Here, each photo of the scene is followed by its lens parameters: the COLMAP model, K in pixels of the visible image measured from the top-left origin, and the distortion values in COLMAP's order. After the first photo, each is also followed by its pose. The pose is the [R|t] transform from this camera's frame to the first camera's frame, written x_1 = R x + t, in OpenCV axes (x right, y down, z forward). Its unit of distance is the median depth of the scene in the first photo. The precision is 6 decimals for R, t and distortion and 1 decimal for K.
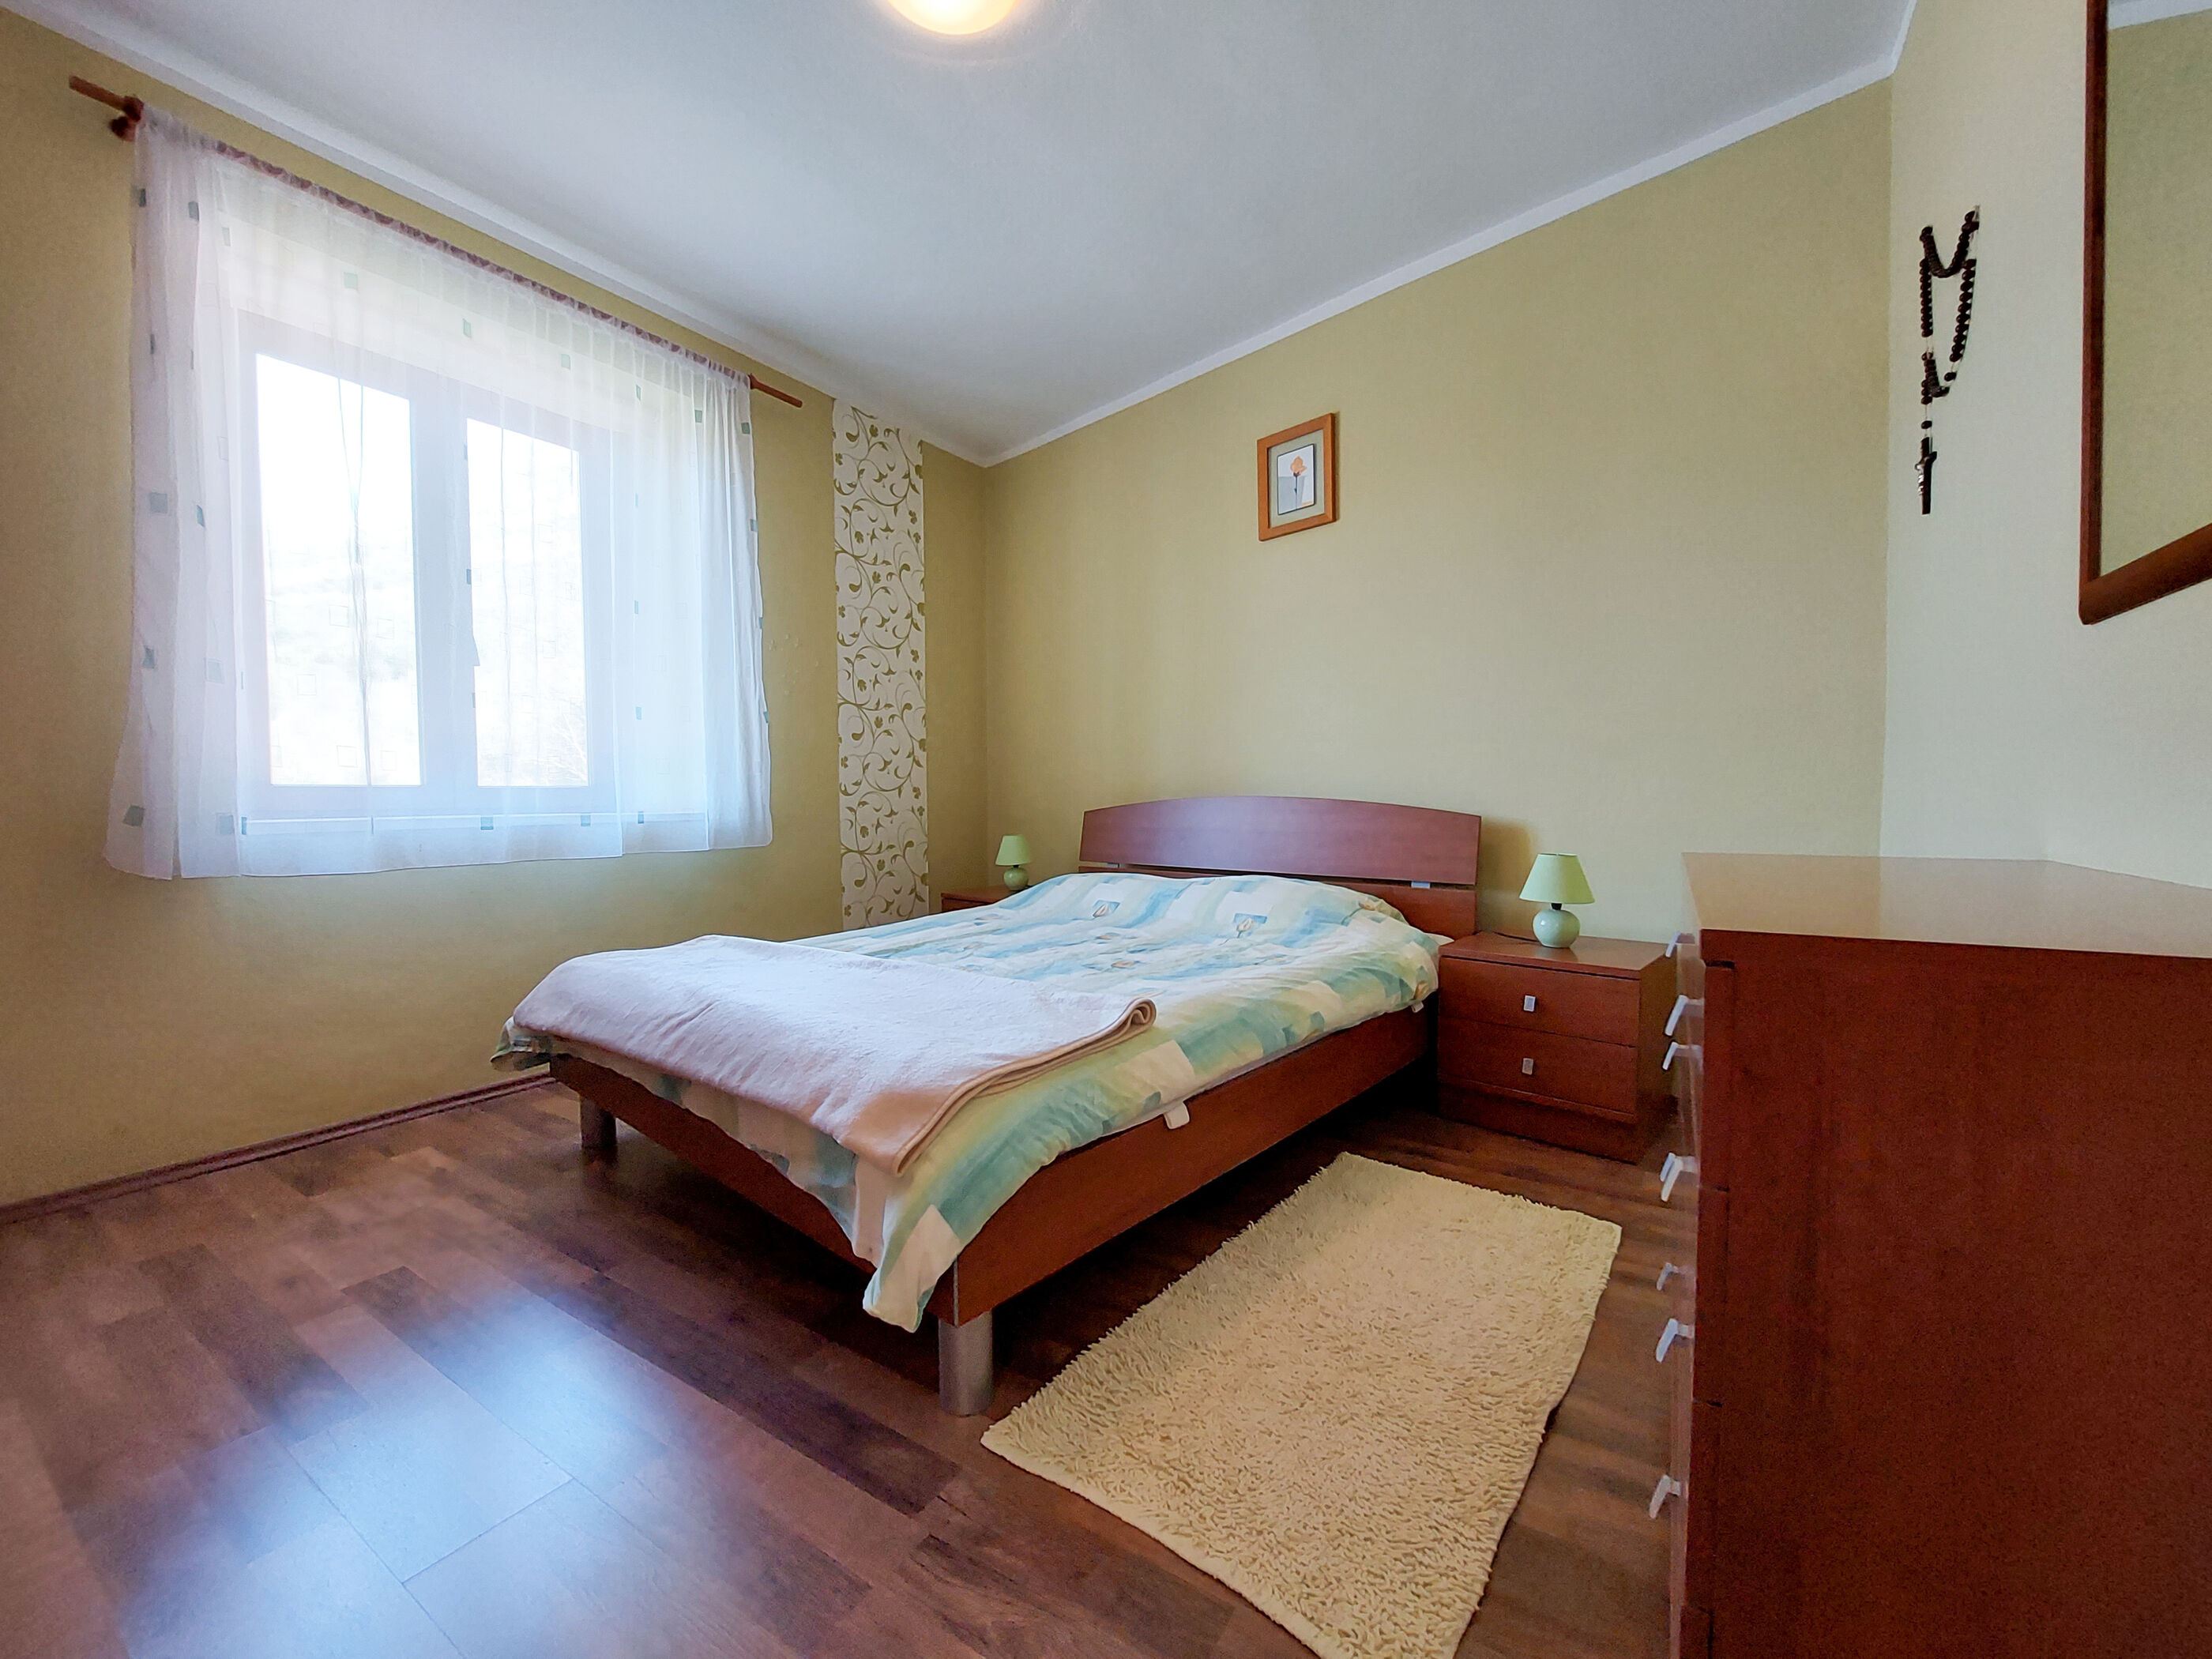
lens RADIAL K [[898.9, 0, 1101.5], [0, 898.9, 836.3], [0, 0, 1]] dist [-0.008999, -0.005049]
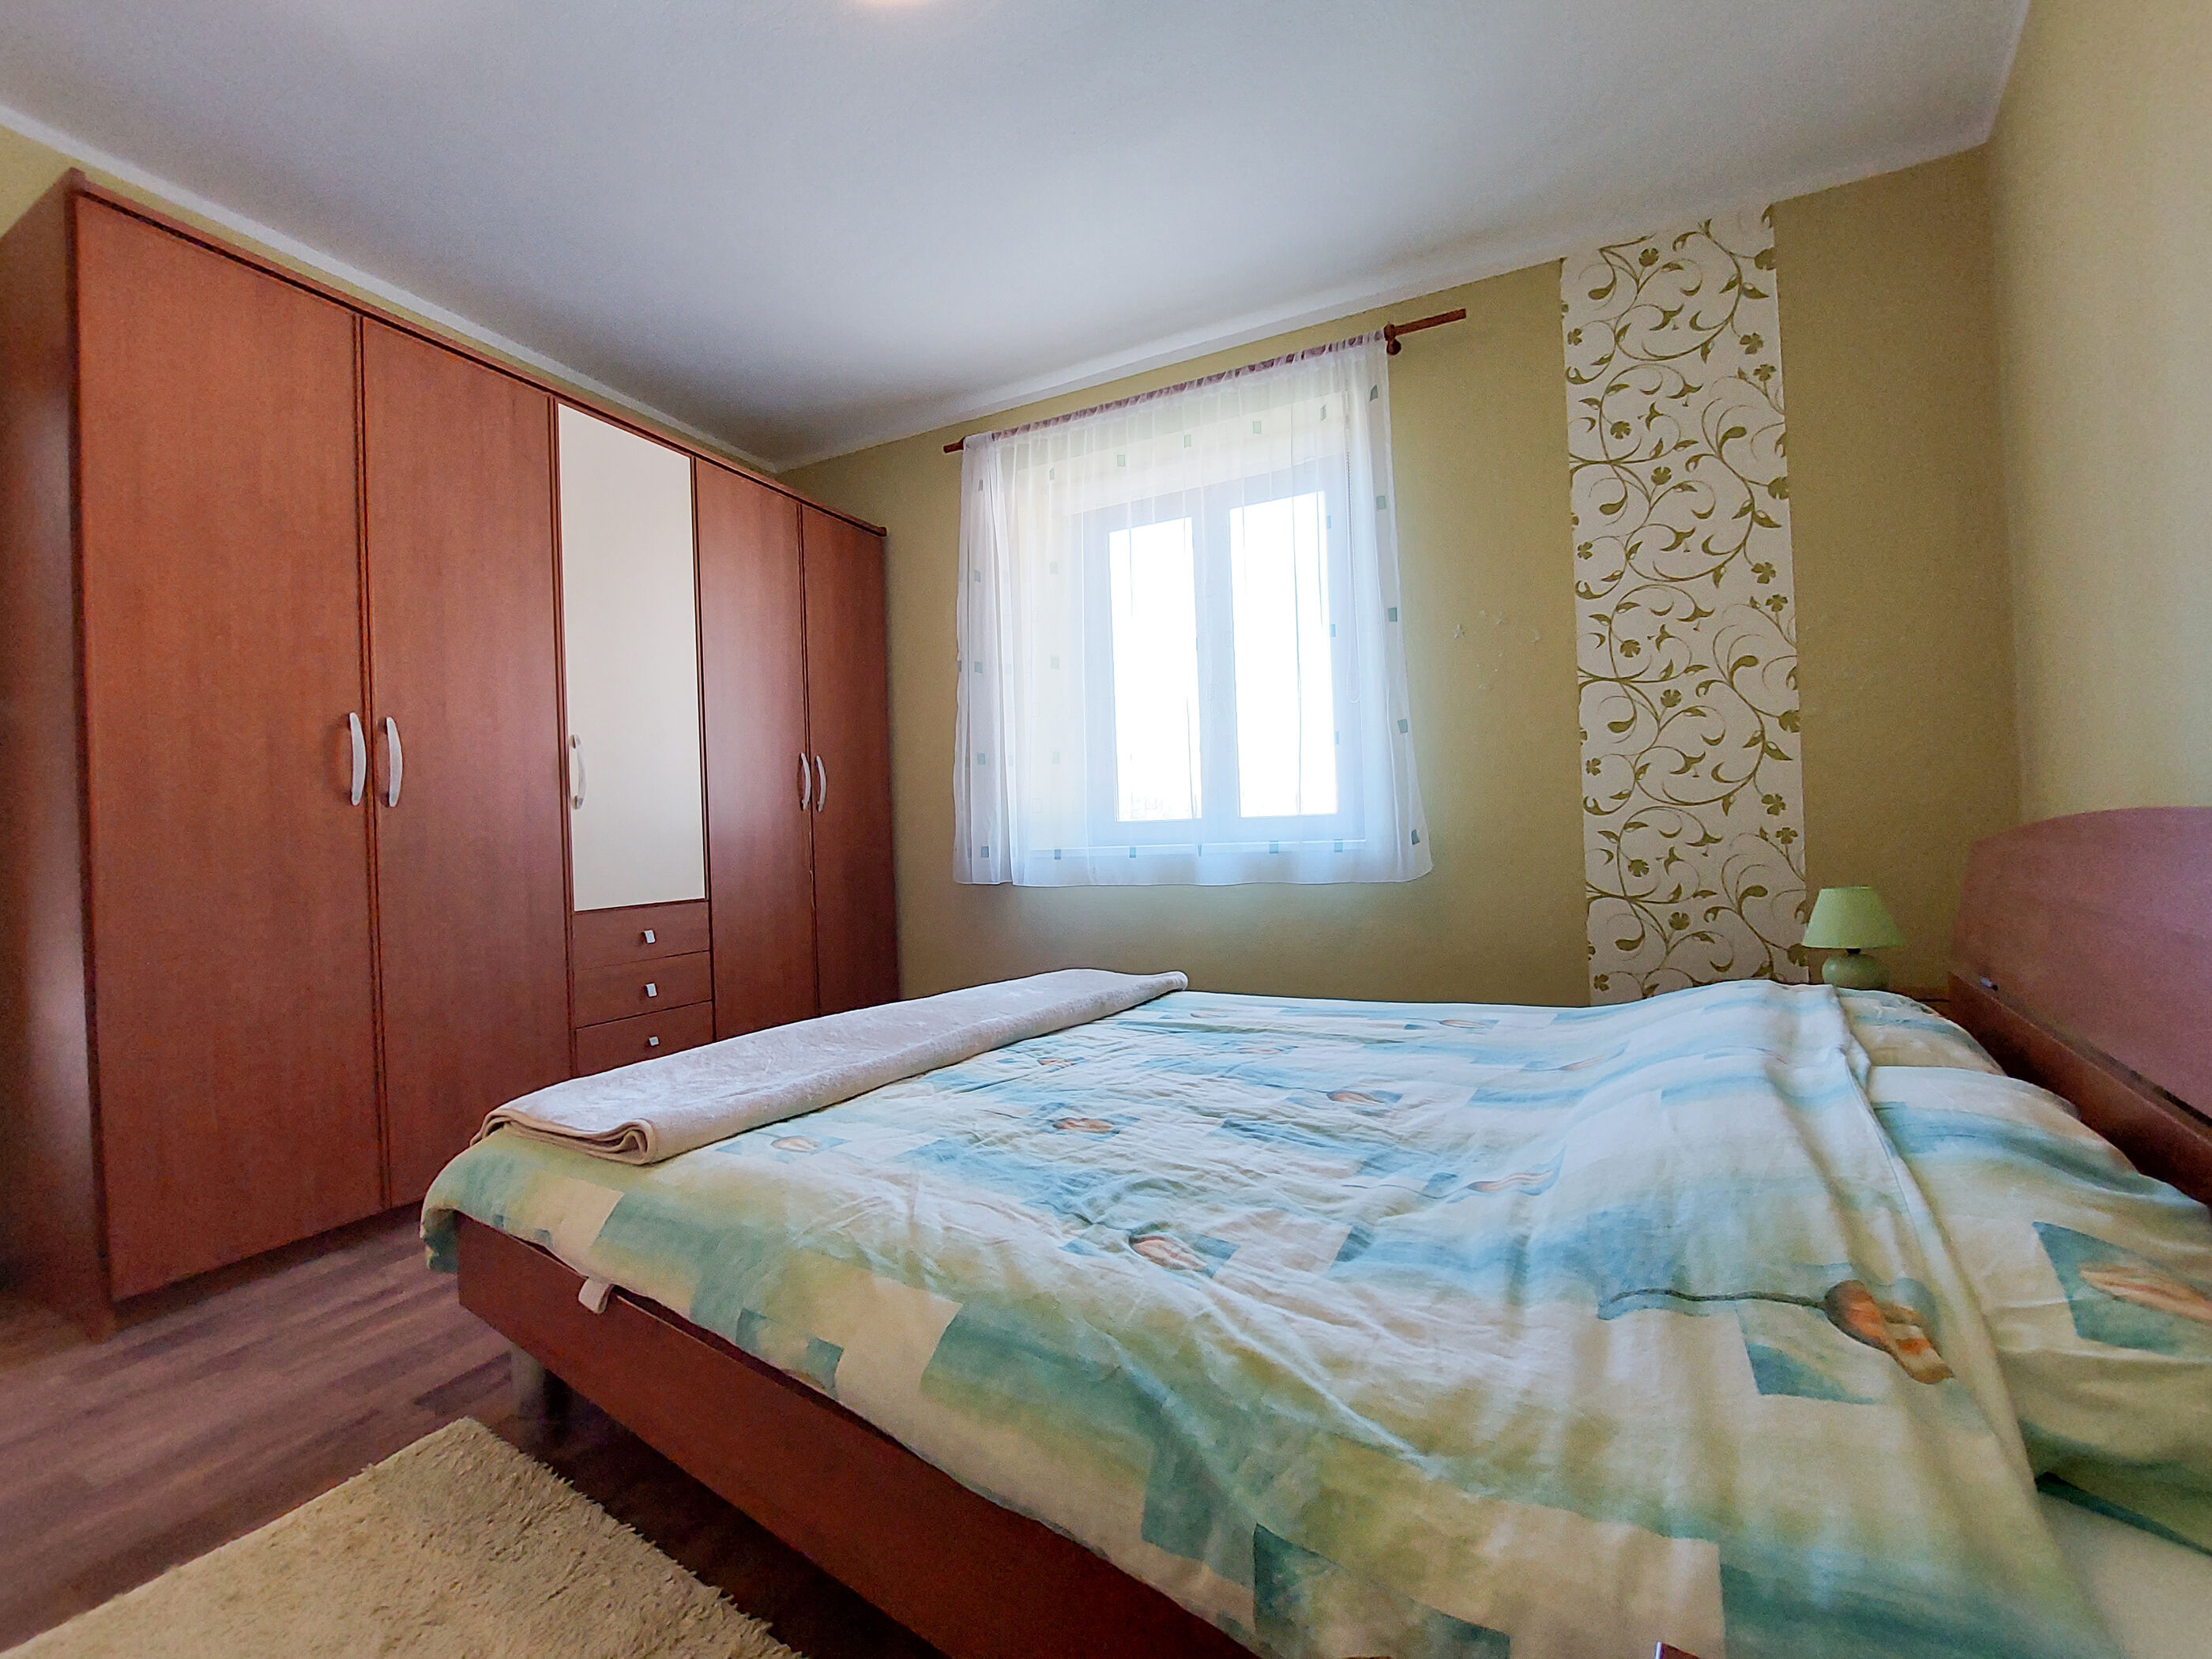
lens RADIAL K [[876.4, 0, 1096.2], [0, 876.4, 829.5], [0, 0, 1]] dist [0.013811, -0.019256]
pose [[0.107705, 0.000276, -0.994183, 0.340908], [-0.013203, 0.999912, -0.001153, -0.027880], [0.994095, 0.013250, 0.107699, 0.540583]]
